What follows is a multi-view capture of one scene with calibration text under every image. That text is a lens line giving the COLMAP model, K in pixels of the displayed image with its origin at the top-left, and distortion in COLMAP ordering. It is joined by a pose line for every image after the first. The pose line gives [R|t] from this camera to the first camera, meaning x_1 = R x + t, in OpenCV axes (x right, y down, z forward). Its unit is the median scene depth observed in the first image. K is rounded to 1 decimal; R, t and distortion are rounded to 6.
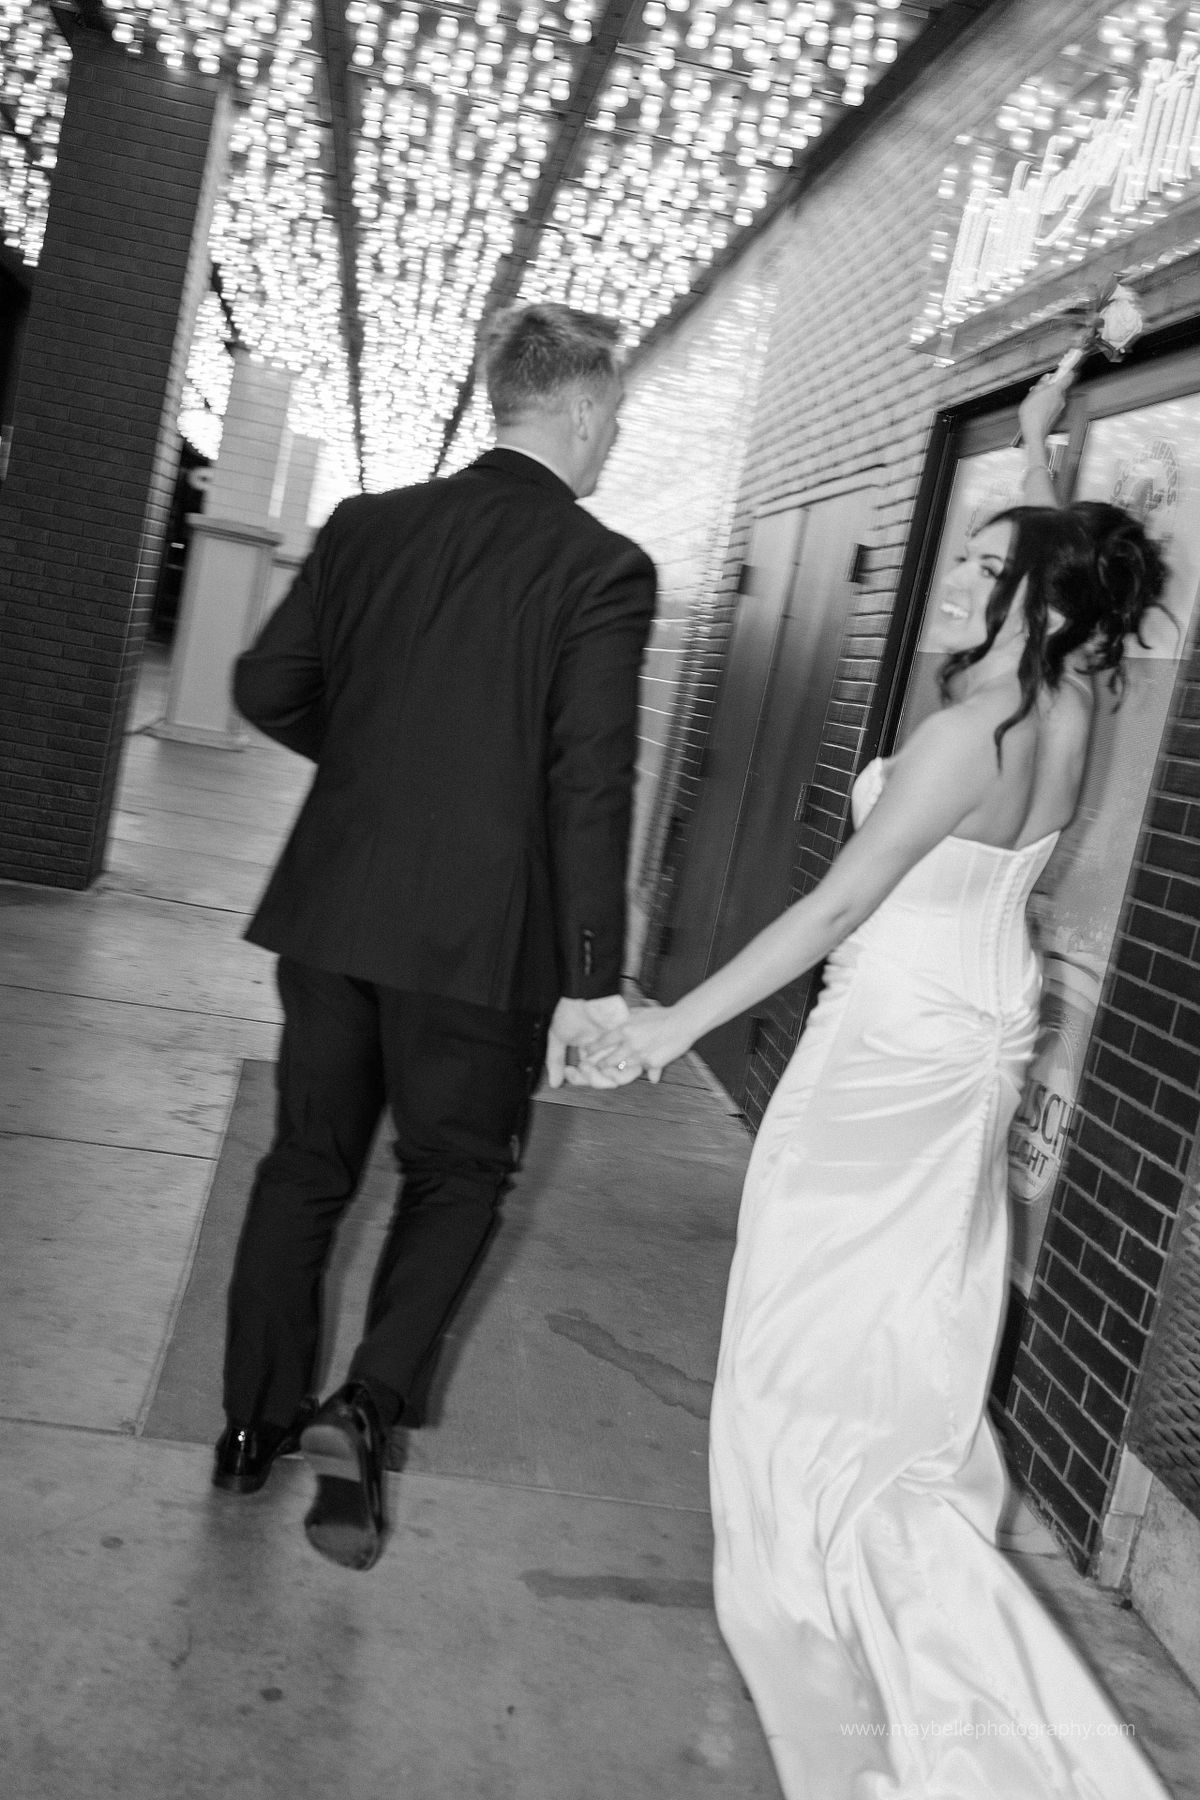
lens RADIAL K [[1994.8, 0, 600.0], [0, 1994.8, 900.0], [0, 0, 1]] dist [-0.007480, -0.026644]
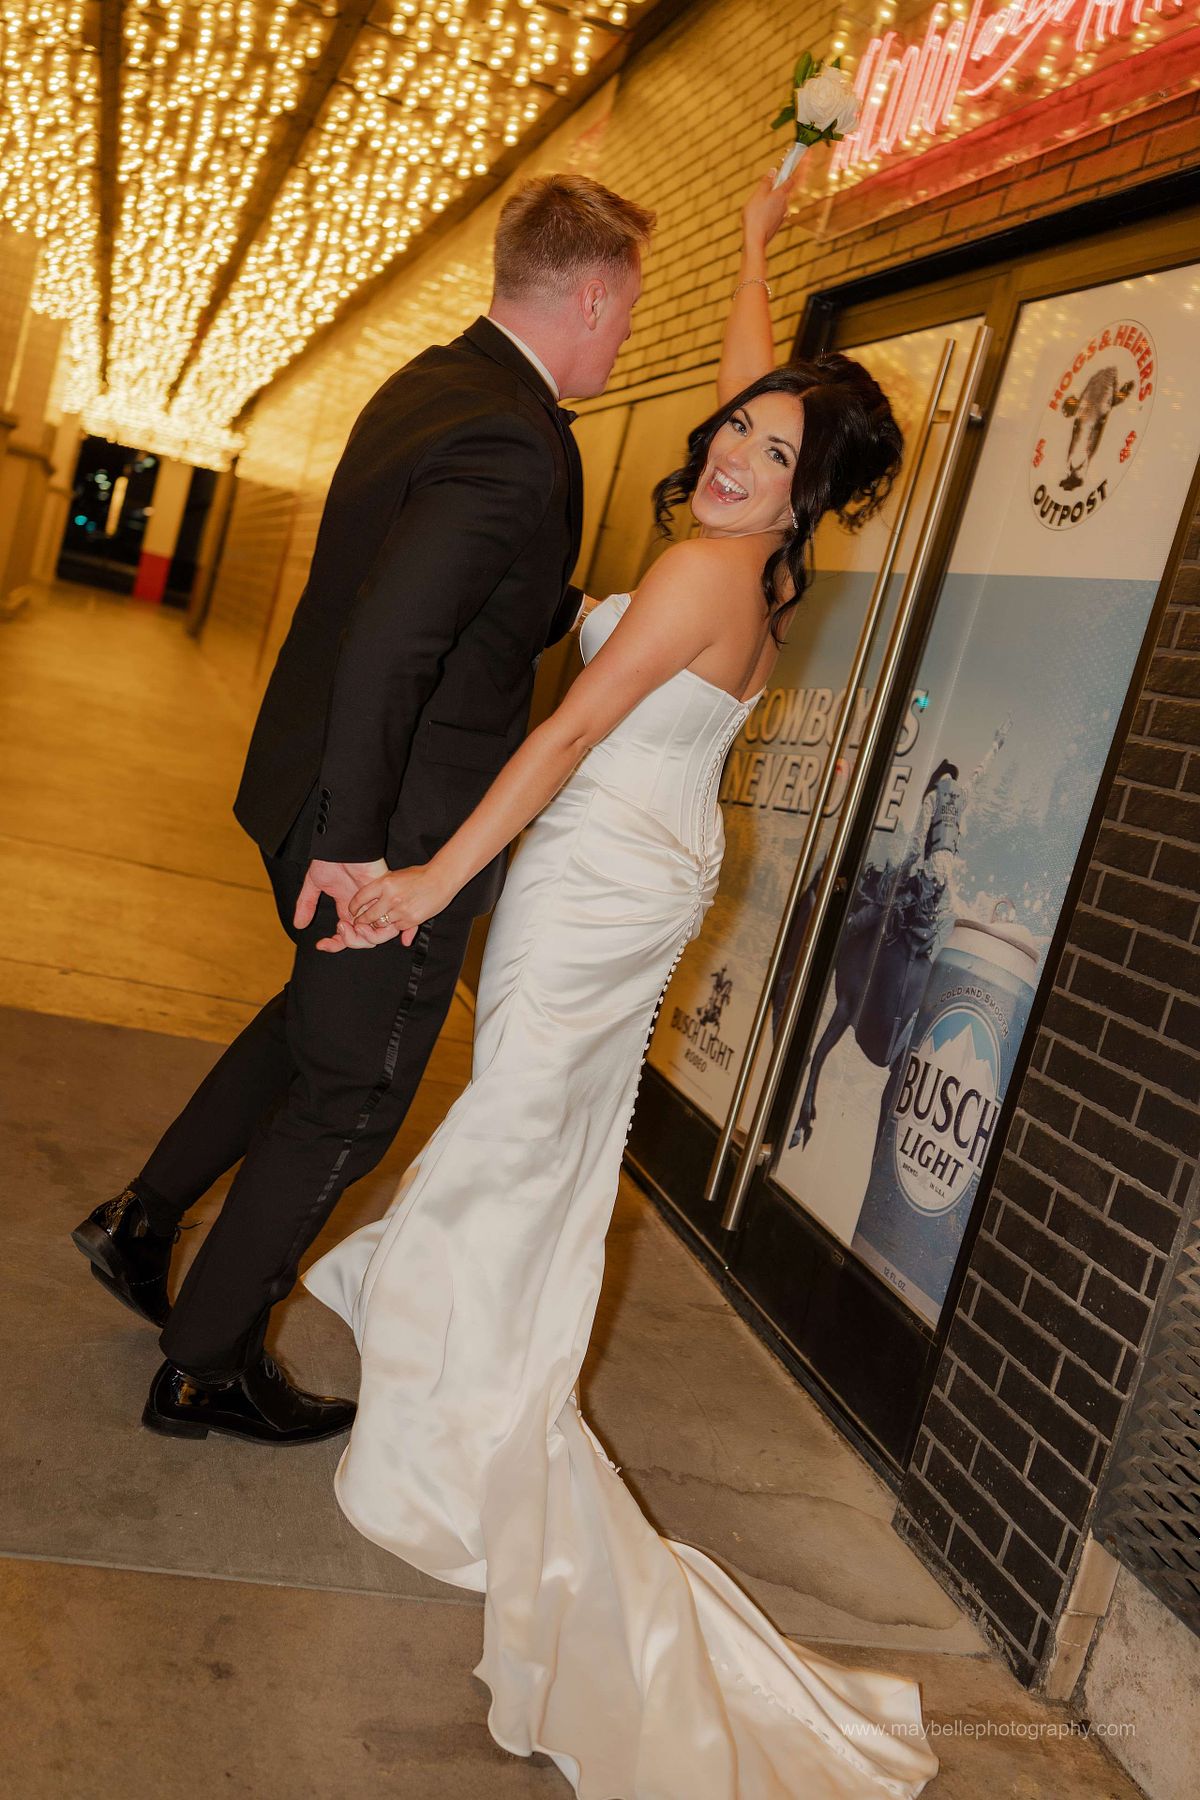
lens RADIAL K [[1994.8, 0, 600.0], [0, 1994.8, 900.0], [0, 0, 1]] dist [-0.007480, -0.026644]
pose [[0.989686, 0.038159, 0.138082, -0.056529], [-0.042822, 0.998603, 0.030962, -0.002700], [-0.136707, -0.036555, 0.989937, 0.217670]]
